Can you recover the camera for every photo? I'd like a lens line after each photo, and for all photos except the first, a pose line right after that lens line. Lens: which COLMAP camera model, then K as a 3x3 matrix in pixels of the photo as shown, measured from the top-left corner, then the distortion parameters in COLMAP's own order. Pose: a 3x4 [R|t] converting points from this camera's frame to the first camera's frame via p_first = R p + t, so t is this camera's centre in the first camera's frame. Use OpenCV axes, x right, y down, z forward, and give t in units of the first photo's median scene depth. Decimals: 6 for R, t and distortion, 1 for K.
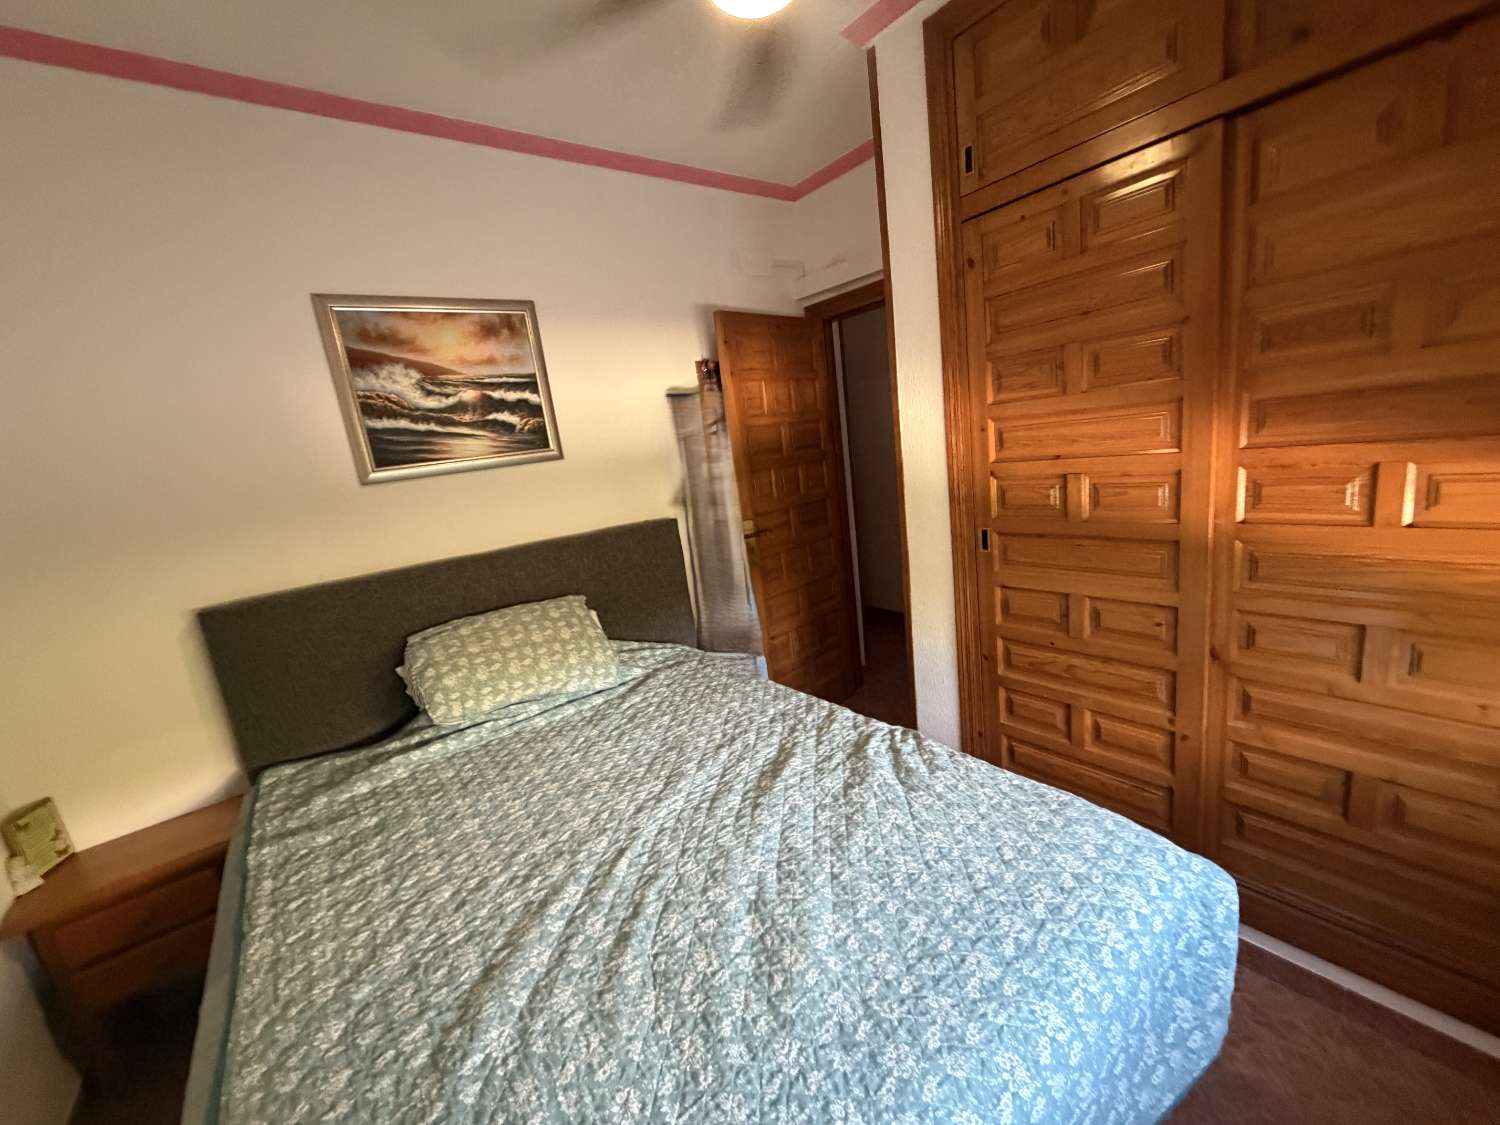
lens RADIAL K [[594.5, 0, 746.4], [0, 594.5, 561.7], [0, 0, 1]] dist [-0.001301, -0.000658]
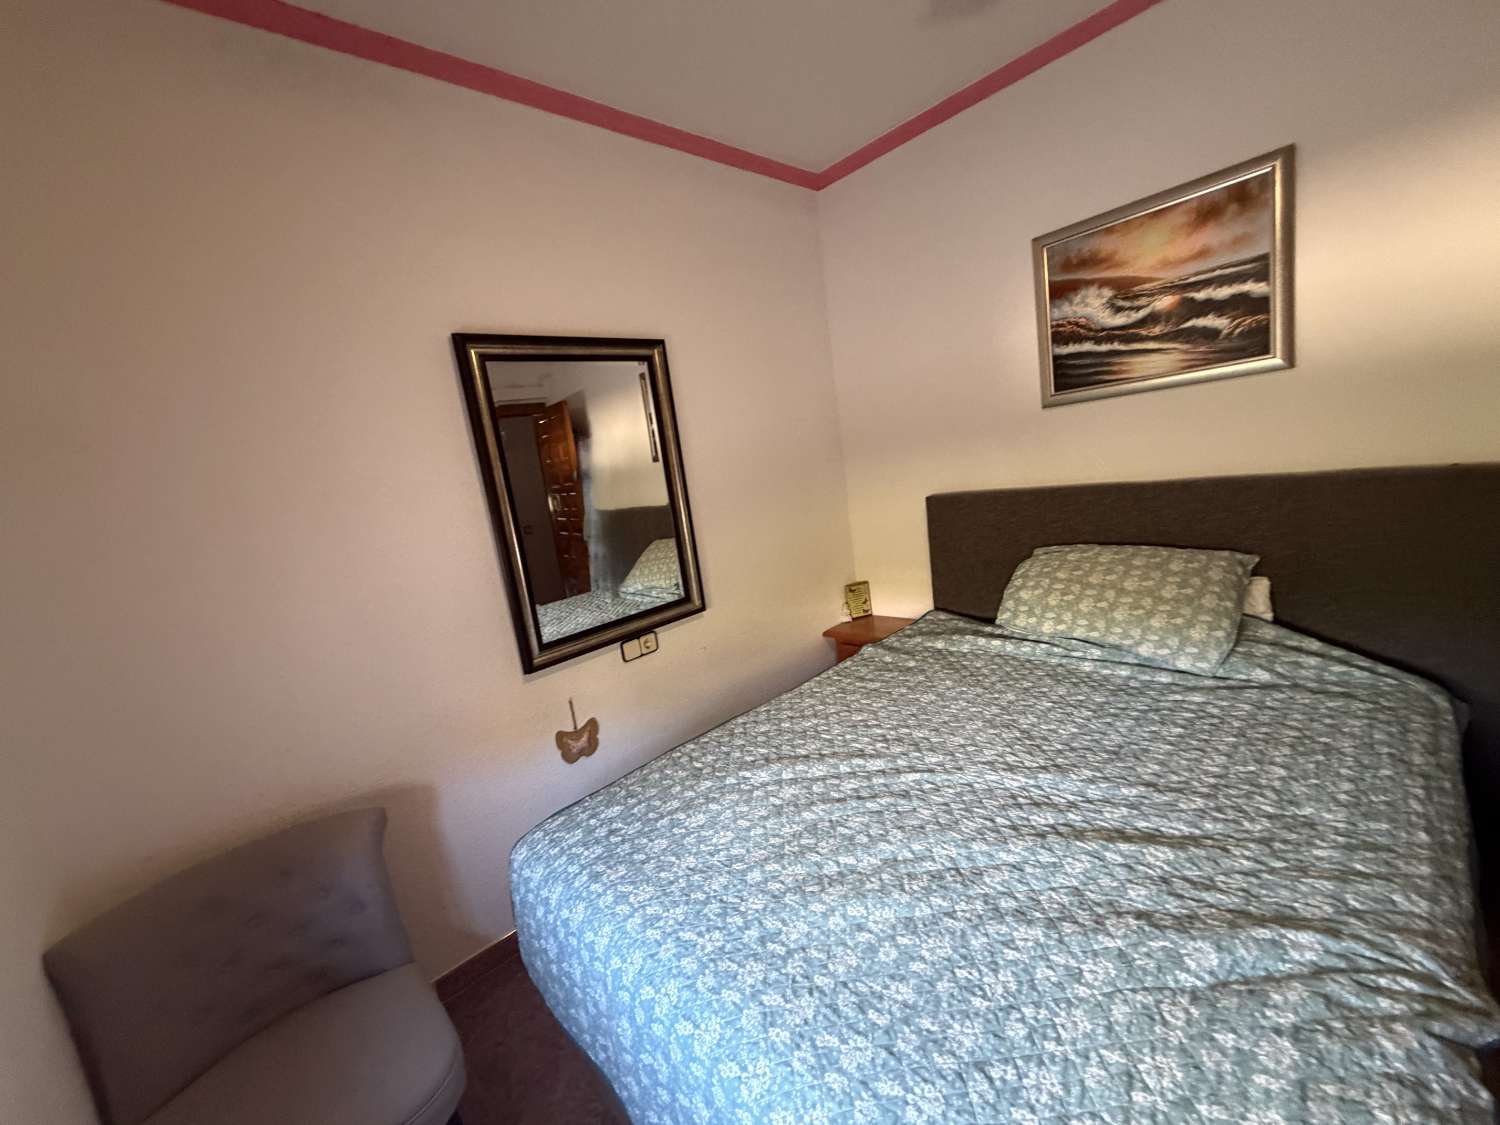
lens RADIAL K [[594.5, 0, 746.4], [0, 594.5, 561.7], [0, 0, 1]] dist [-0.001301, -0.000658]
pose [[0.110470, 0.272593, -0.955766, 0.487760], [-0.072444, 0.961303, 0.265799, -0.116176], [0.991236, 0.039877, 0.125943, 0.332814]]
